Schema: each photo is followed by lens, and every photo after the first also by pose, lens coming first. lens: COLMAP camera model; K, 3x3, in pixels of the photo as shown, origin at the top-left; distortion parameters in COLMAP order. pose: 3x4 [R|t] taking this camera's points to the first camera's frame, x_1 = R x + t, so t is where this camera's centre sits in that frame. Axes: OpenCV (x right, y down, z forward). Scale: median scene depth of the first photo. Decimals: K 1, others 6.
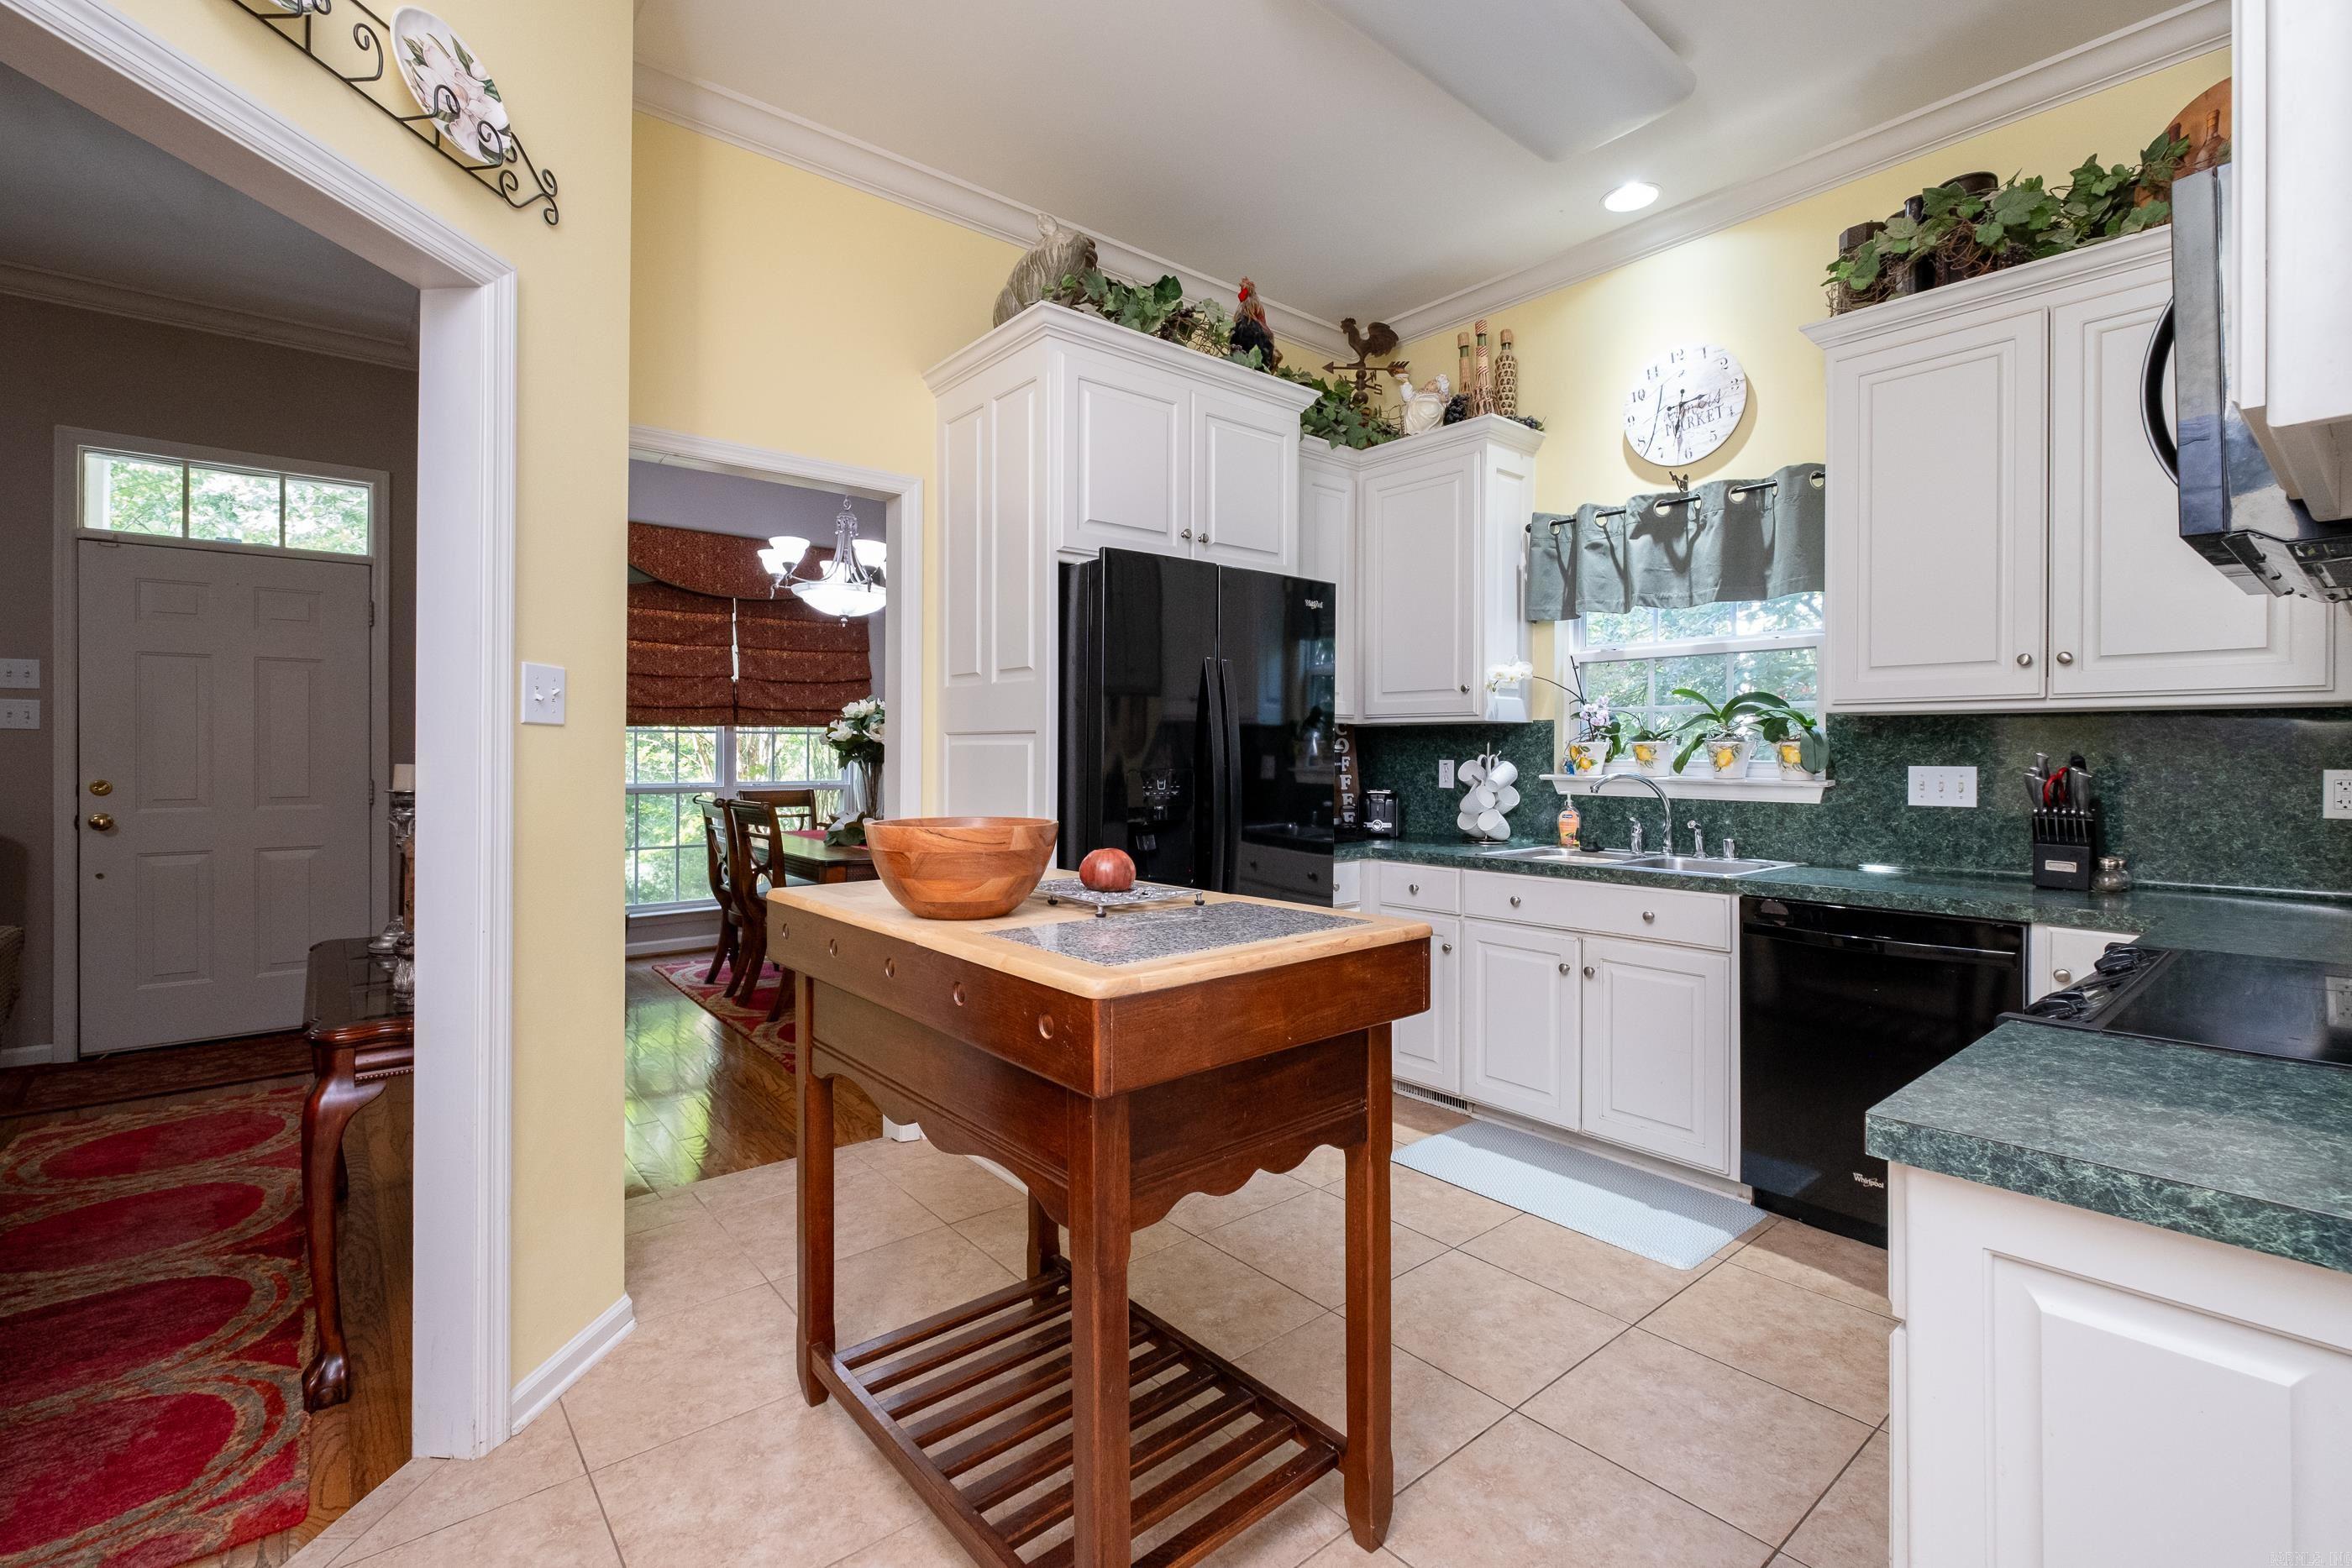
lens RADIAL K [[1055.8, 0, 1228.4], [0, 1055.8, 752.8], [0, 0, 1]] dist [-0.000723, 0.000568]
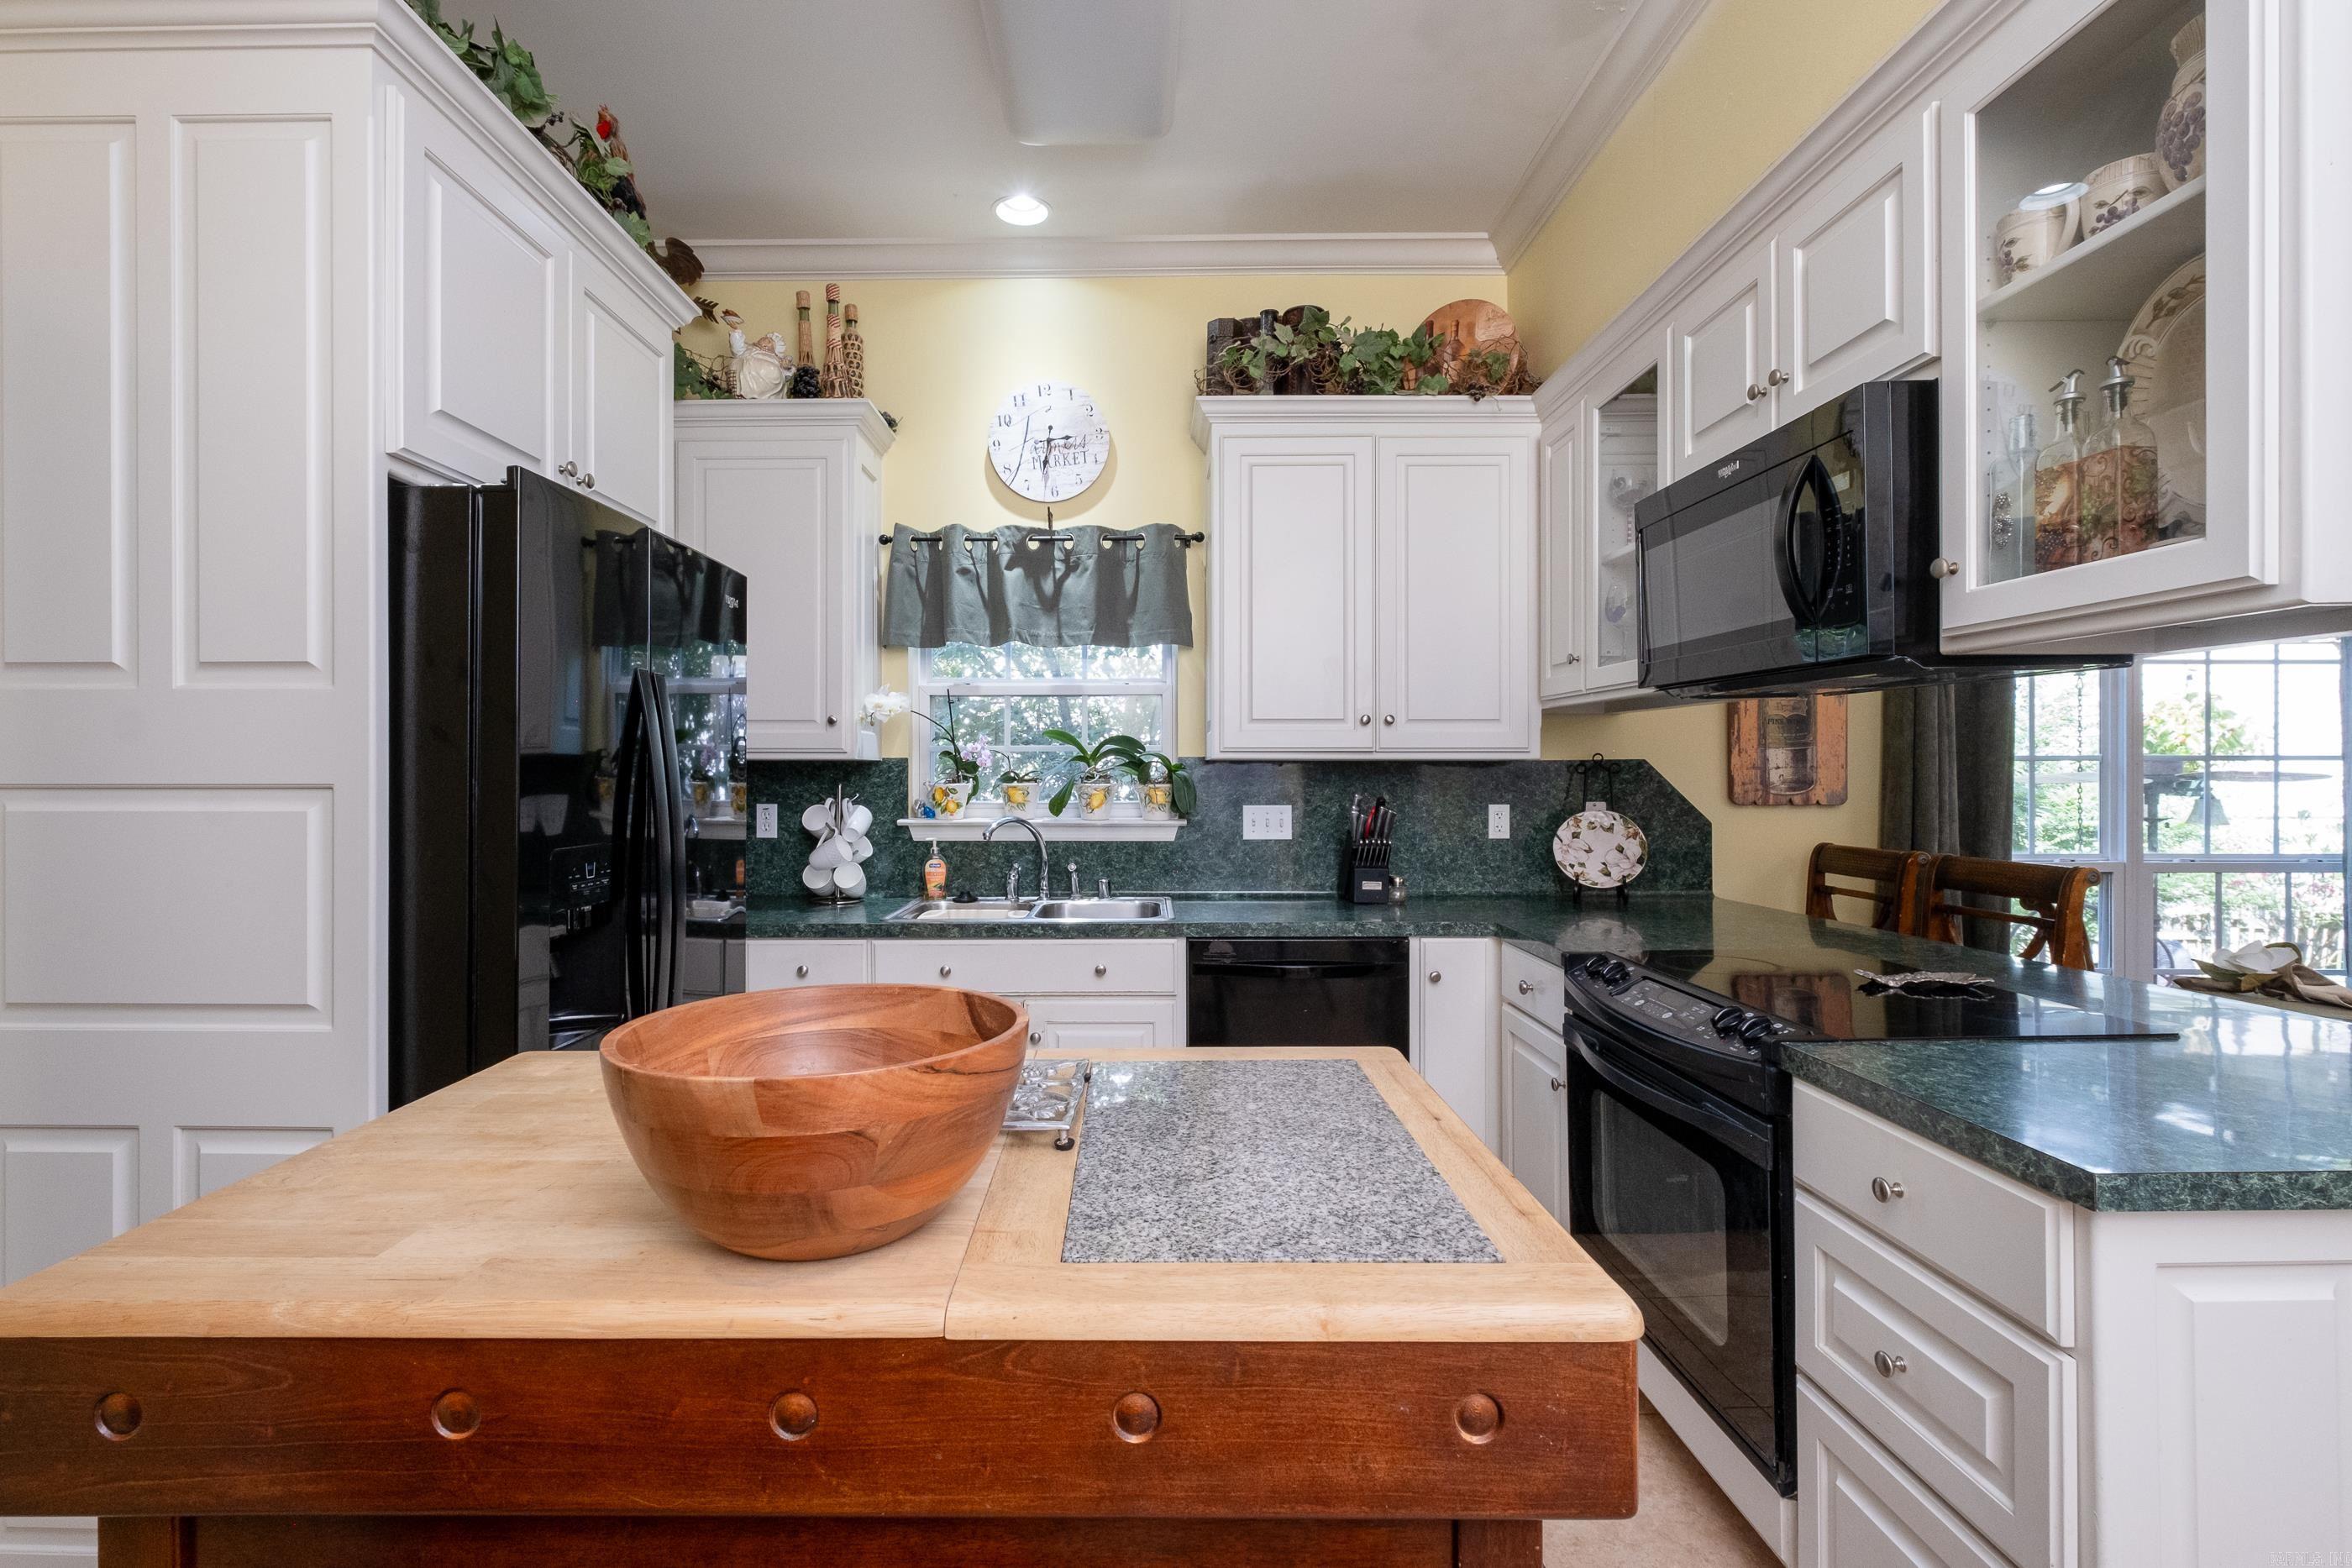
lens RADIAL K [[1055.8, 0, 1181.5], [0, 1055.8, 770.7], [0, 0, 1]] dist [-0.000723, 0.000568]
pose [[0.672163, 0.000417, 0.740403, -0.220279], [0.001890, 0.999996, -0.002280, -0.019887], [-0.740401, 0.002932, 0.672159, 0.251397]]
